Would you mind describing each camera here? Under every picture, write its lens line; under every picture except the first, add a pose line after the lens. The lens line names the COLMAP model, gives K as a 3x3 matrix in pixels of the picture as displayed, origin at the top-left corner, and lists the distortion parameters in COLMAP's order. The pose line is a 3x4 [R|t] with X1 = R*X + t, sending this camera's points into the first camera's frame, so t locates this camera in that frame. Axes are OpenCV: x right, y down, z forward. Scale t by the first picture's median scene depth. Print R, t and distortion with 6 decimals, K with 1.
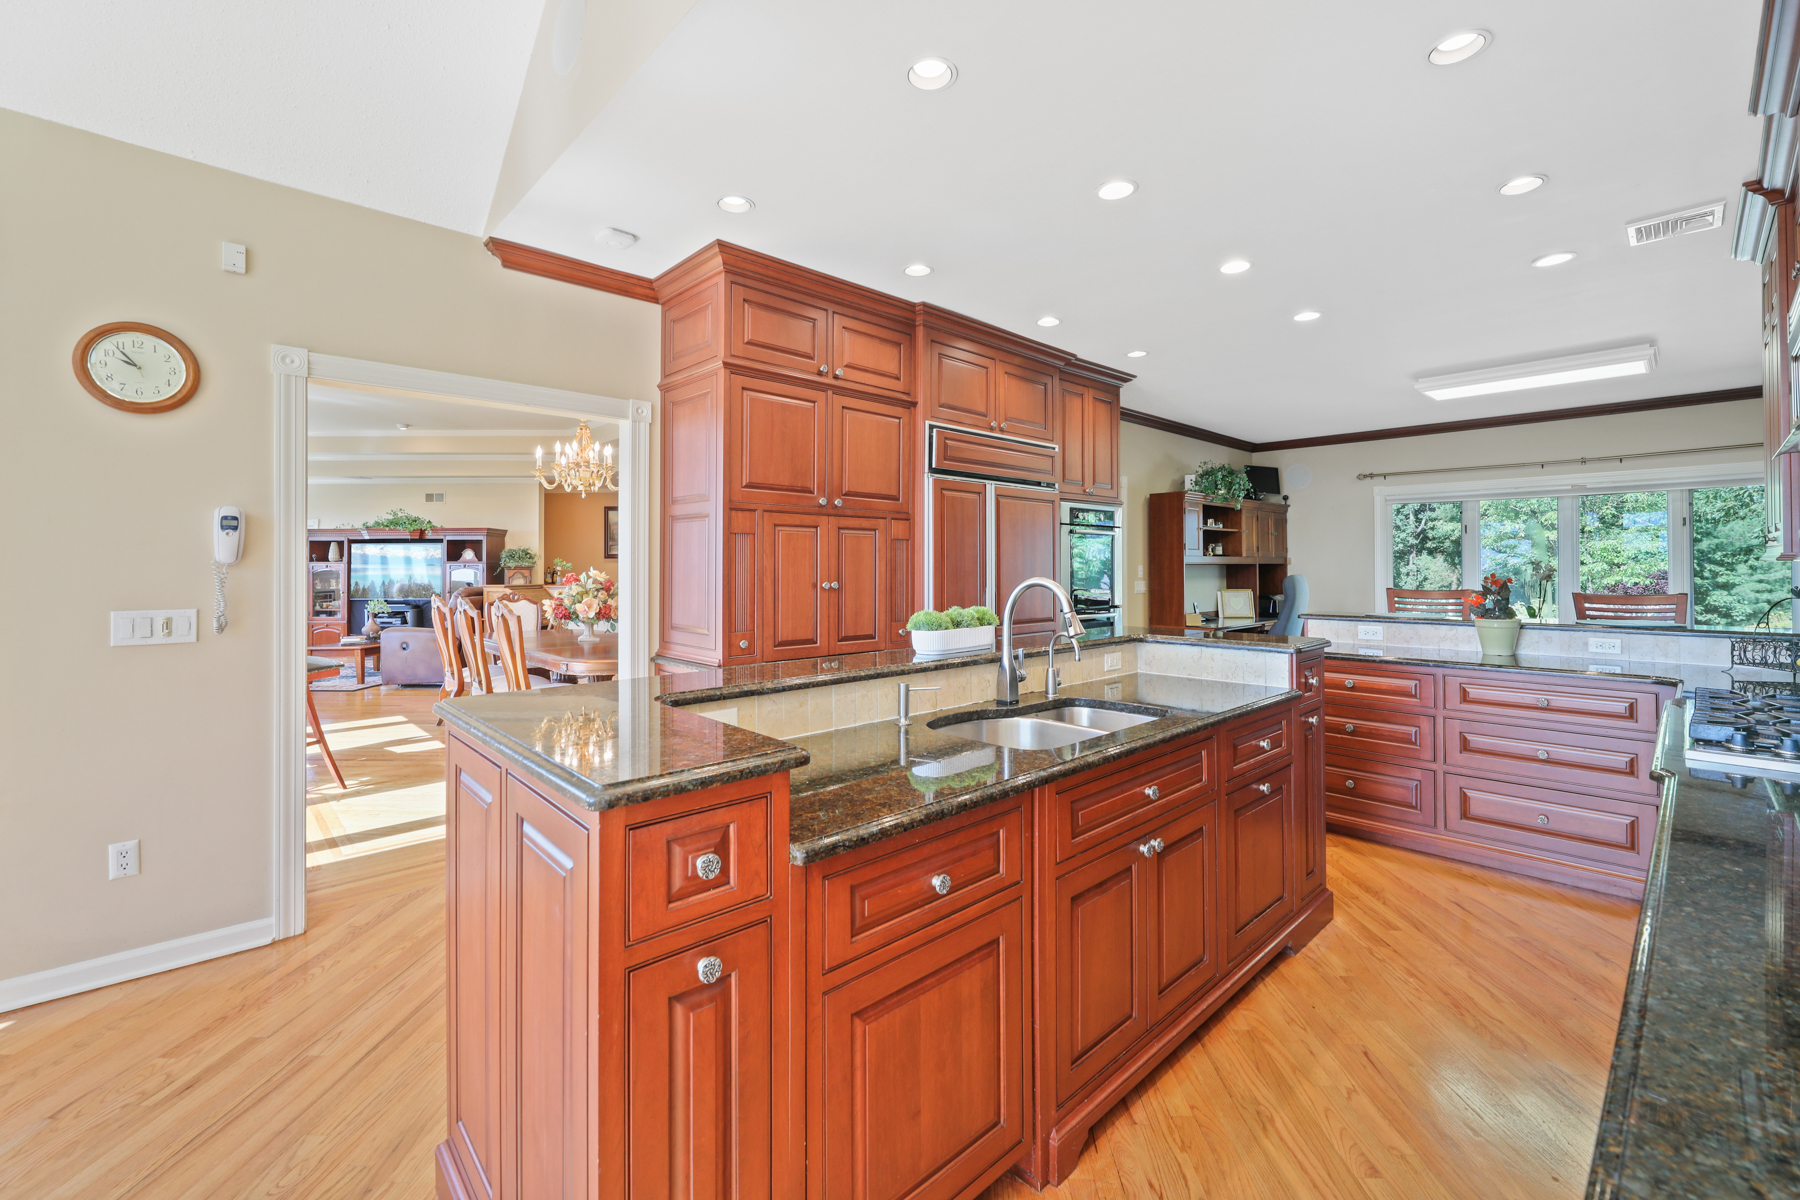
lens RADIAL K [[732.2, 0, 895.8], [0, 732.2, 564.9], [0, 0, 1]] dist [0.000142, -0.000066]
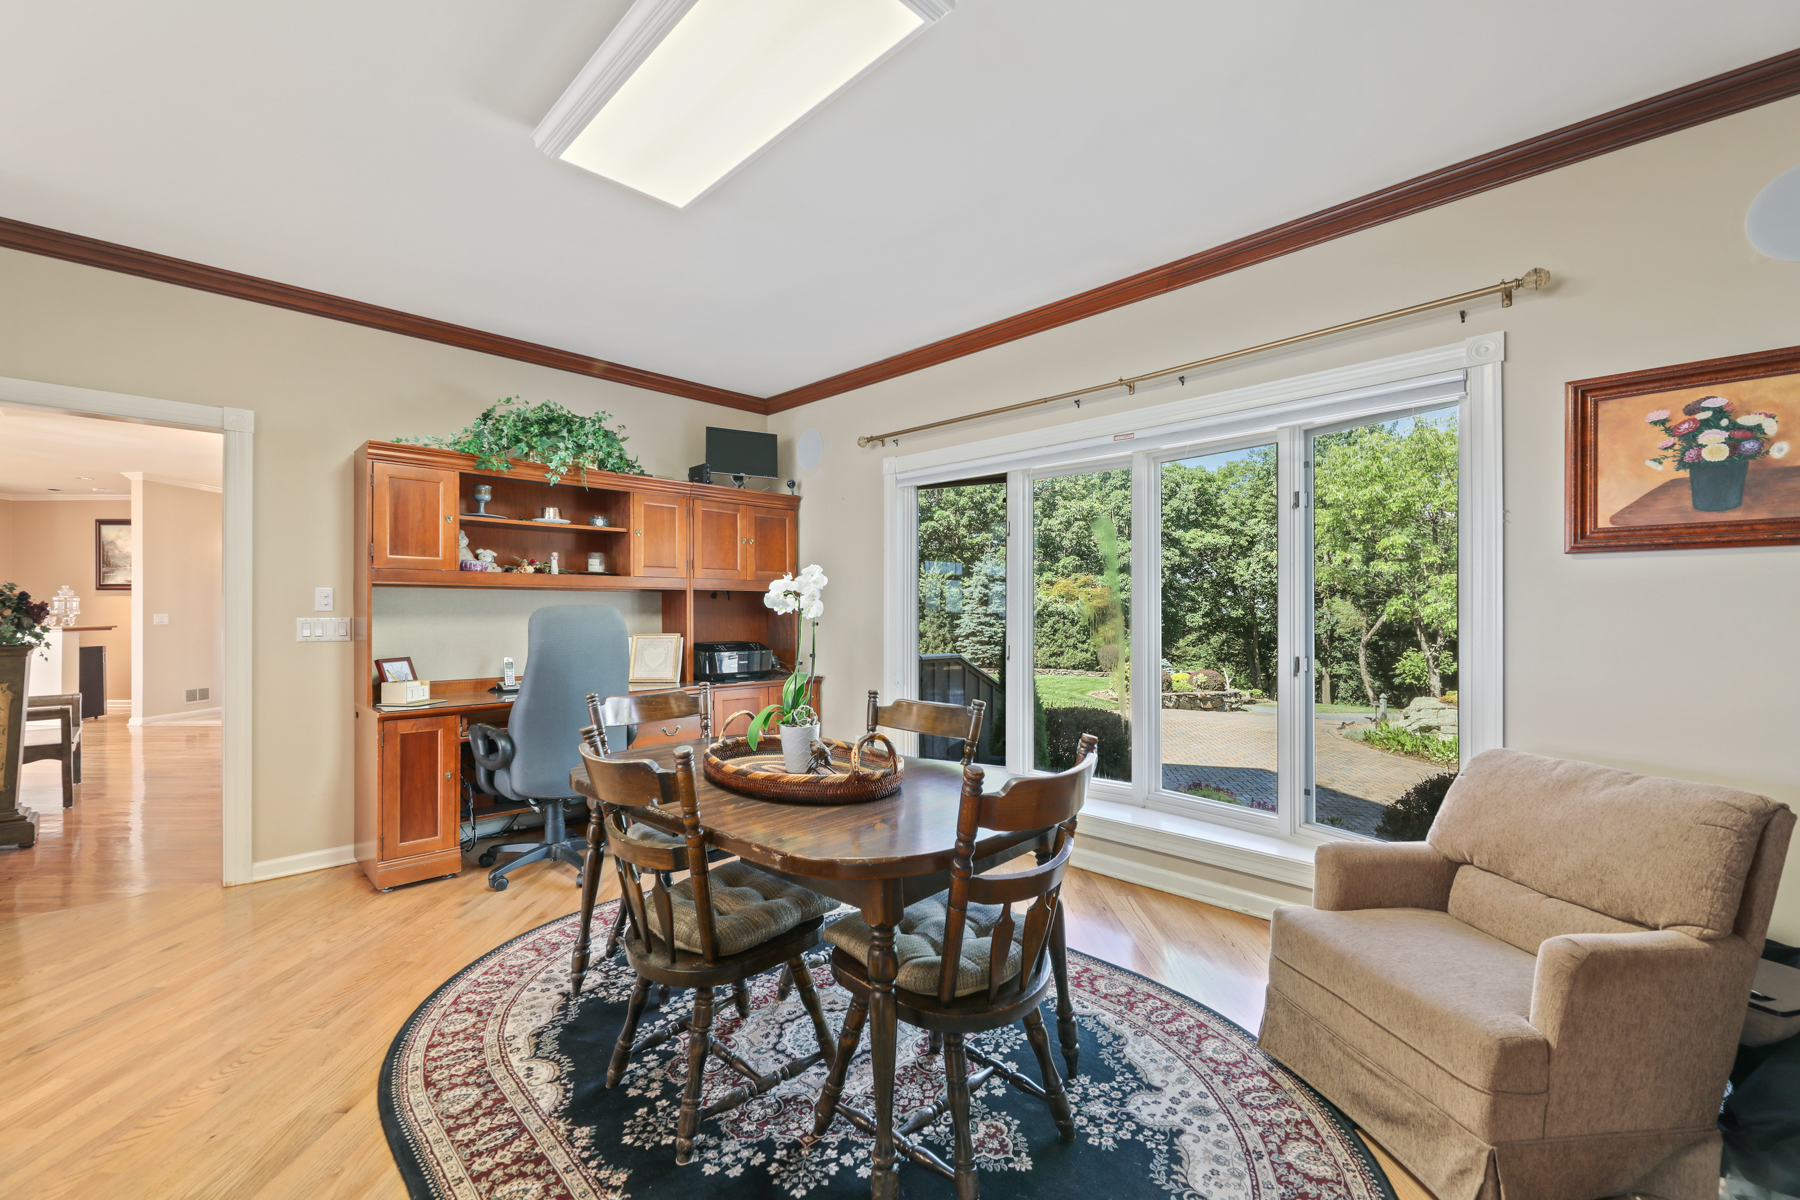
lens RADIAL K [[725.0, 0, 896.6], [0, 725.0, 595.2], [0, 0, 1]] dist [-0.002256, -0.000147]
pose [[0.999420, 0.003018, 0.033926, 1.222968], [-0.002376, 0.999818, -0.018946, 0.026878], [-0.033977, 0.018855, 0.999245, 0.800600]]
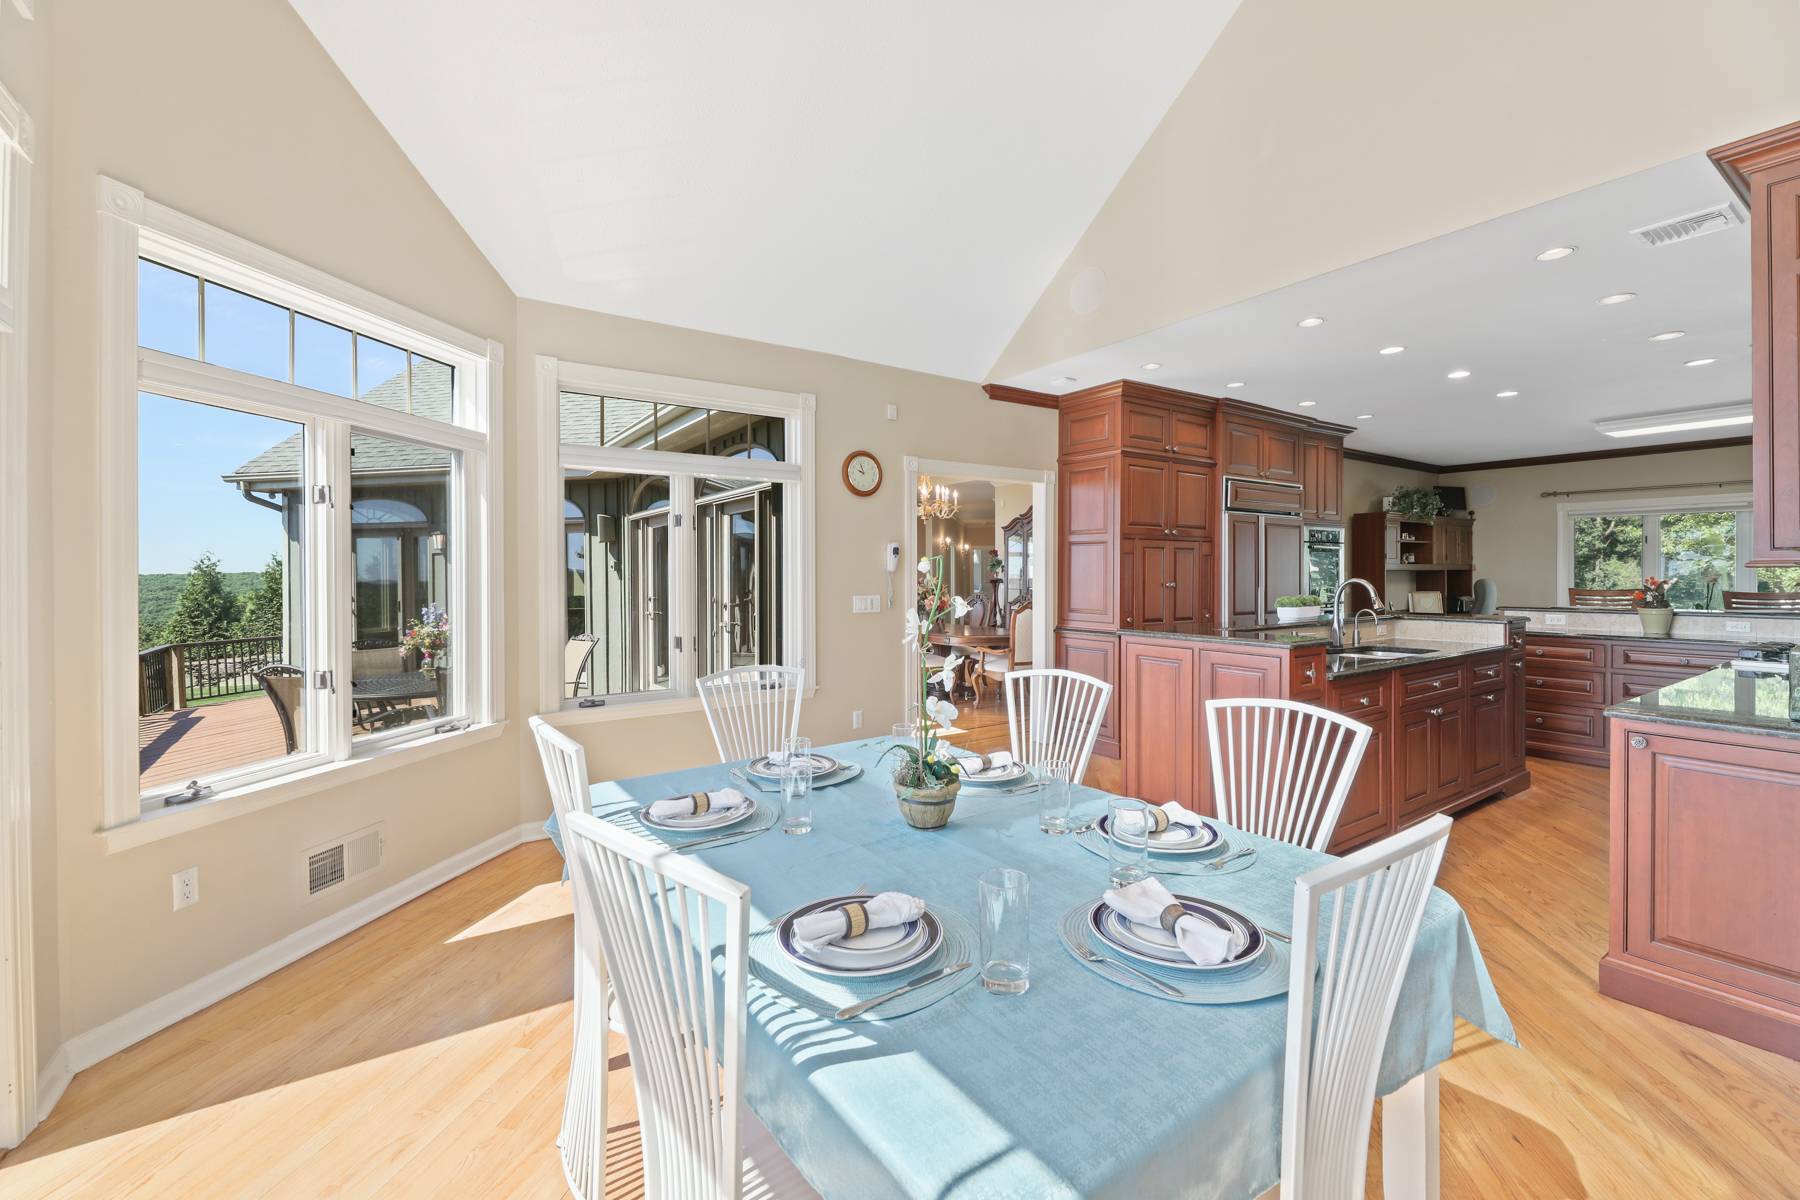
lens RADIAL K [[720.4, 0, 901.9], [0, 720.4, 581.6], [0, 0, 1]] dist [-0.001807, -0.000280]
pose [[0.987750, 0.000167, -0.156042, -0.374651], [0.002077, 0.999897, 0.014217, -0.002109], [0.156028, -0.014367, 0.987648, -0.556022]]
